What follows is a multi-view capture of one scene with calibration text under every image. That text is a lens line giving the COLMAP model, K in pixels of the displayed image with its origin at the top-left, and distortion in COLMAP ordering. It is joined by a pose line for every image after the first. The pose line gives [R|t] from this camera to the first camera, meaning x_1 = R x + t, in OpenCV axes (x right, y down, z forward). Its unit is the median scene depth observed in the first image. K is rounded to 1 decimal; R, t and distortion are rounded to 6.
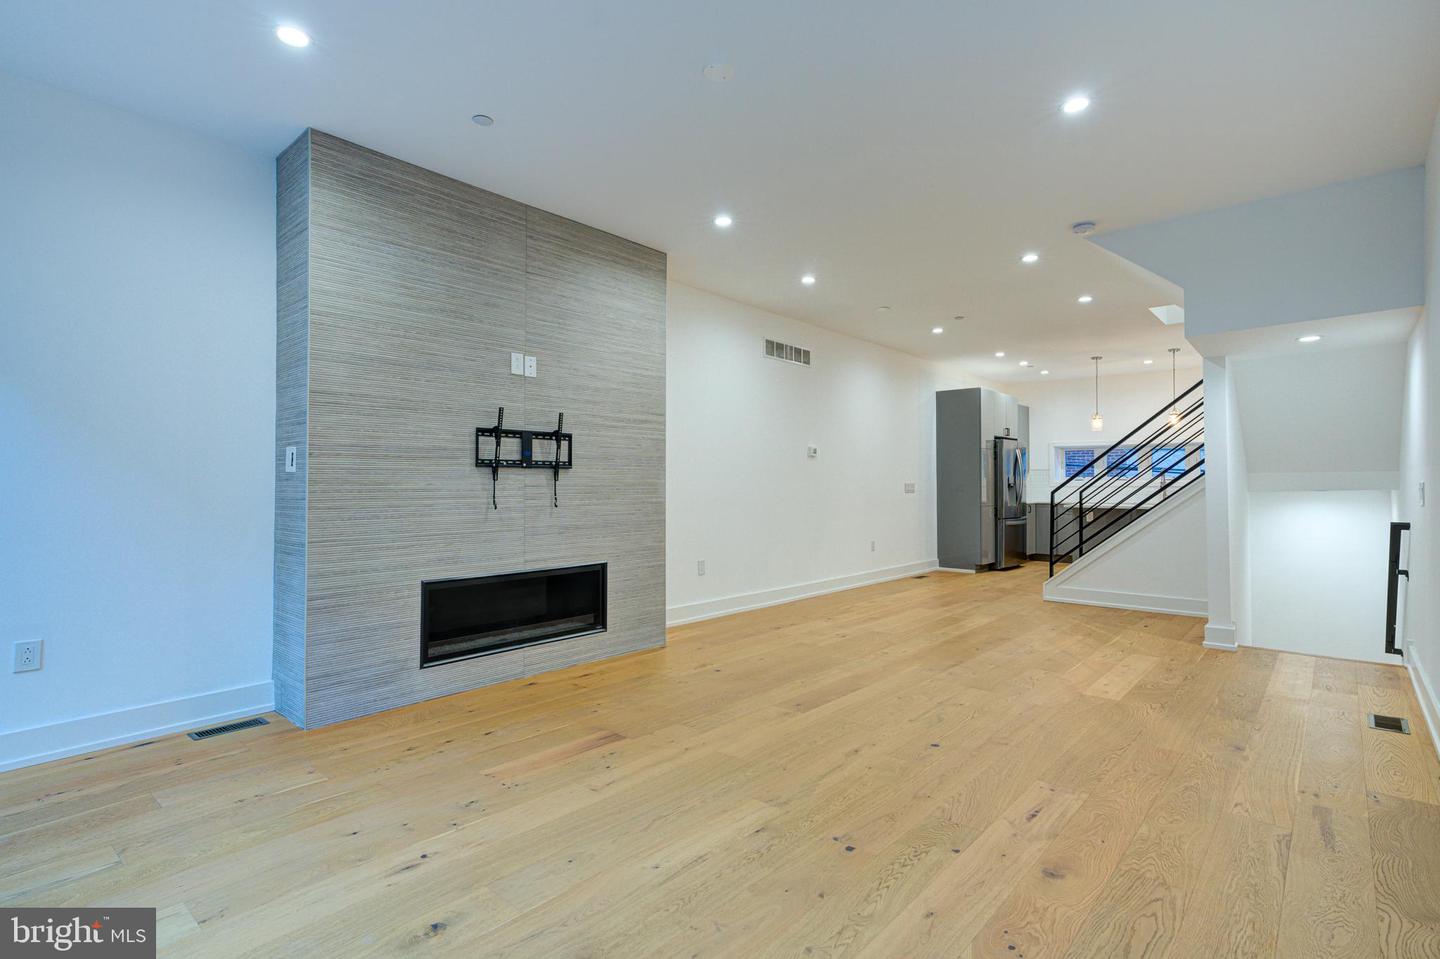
lens RADIAL K [[686.9, 0, 737.8], [0, 686.9, 455.3], [0, 0, 1]] dist [-0.001813, 0.007914]
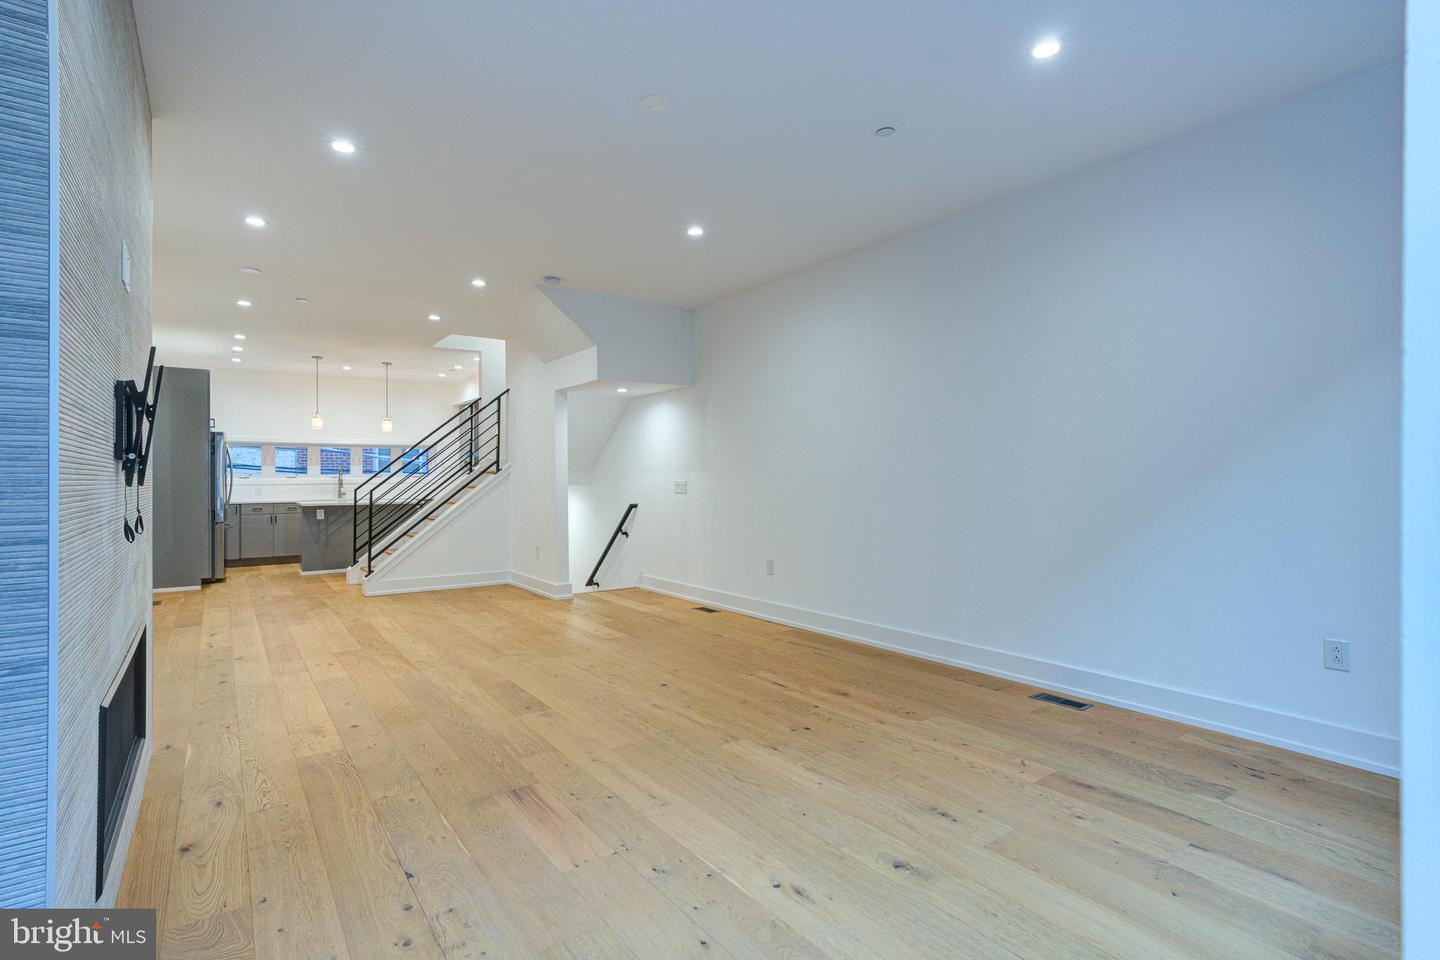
lens RADIAL K [[686.9, 0, 695.4], [0, 686.9, 457.3], [0, 0, 1]] dist [-0.001813, 0.007914]
pose [[0.280288, 0.024985, 0.959591, -0.914985], [-0.035906, 0.999235, -0.015529, 0.006005], [-0.959244, -0.030102, 0.280971, 0.557121]]
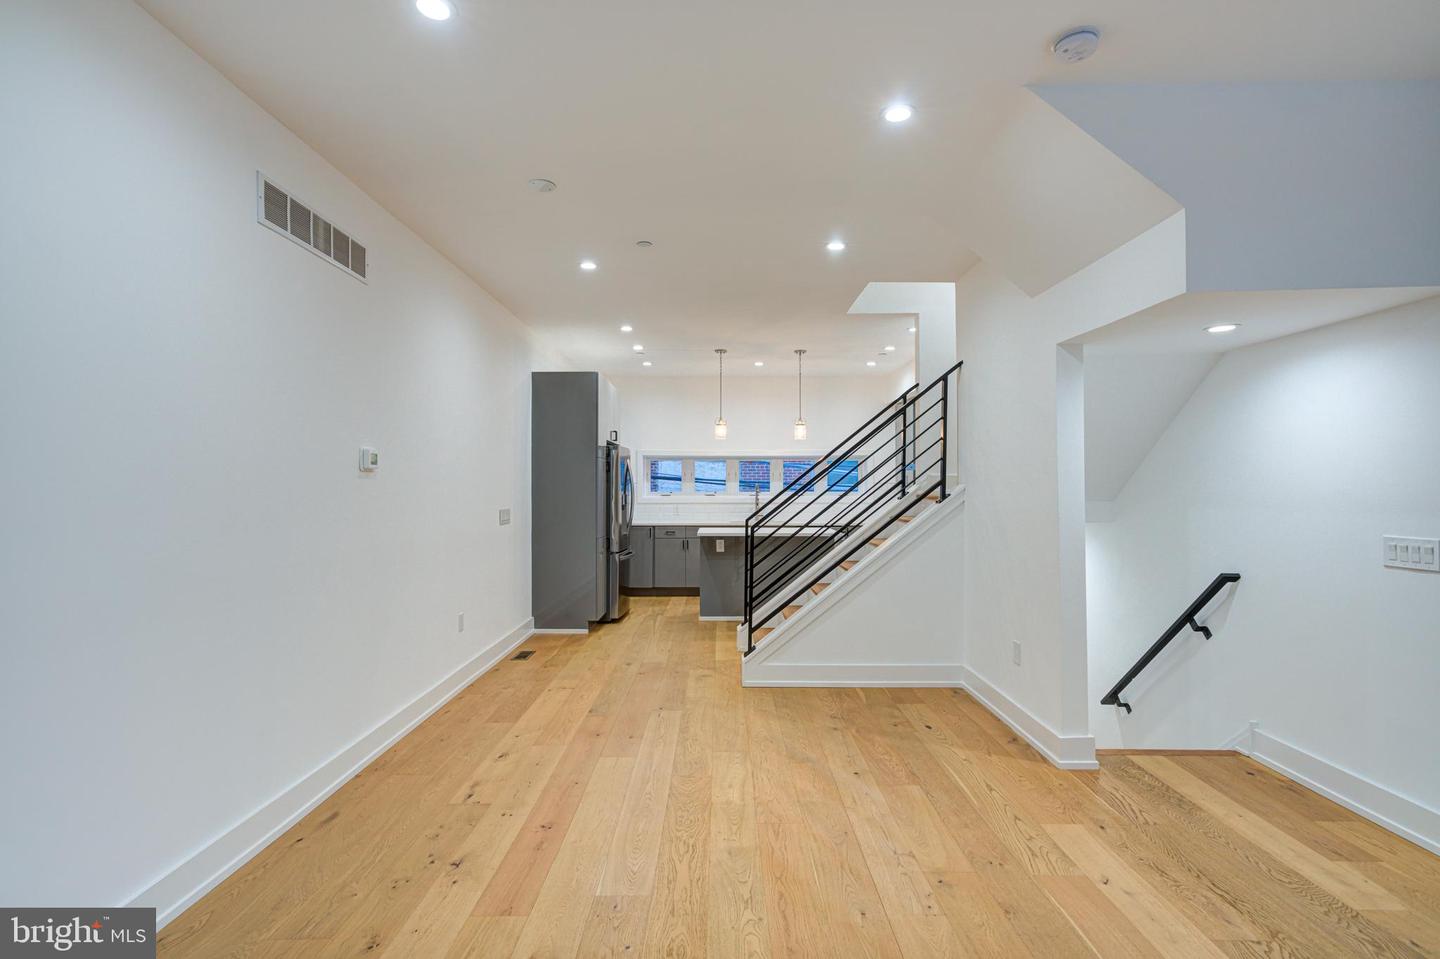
lens RADIAL K [[686.9, 0, 725.4], [0, 686.9, 483.3], [0, 0, 1]] dist [-0.001813, 0.007914]
pose [[0.768942, 0.003201, 0.639311, -0.020573], [-0.028987, 0.999134, 0.029862, -0.021922], [-0.638661, -0.041494, 0.768368, 1.113680]]
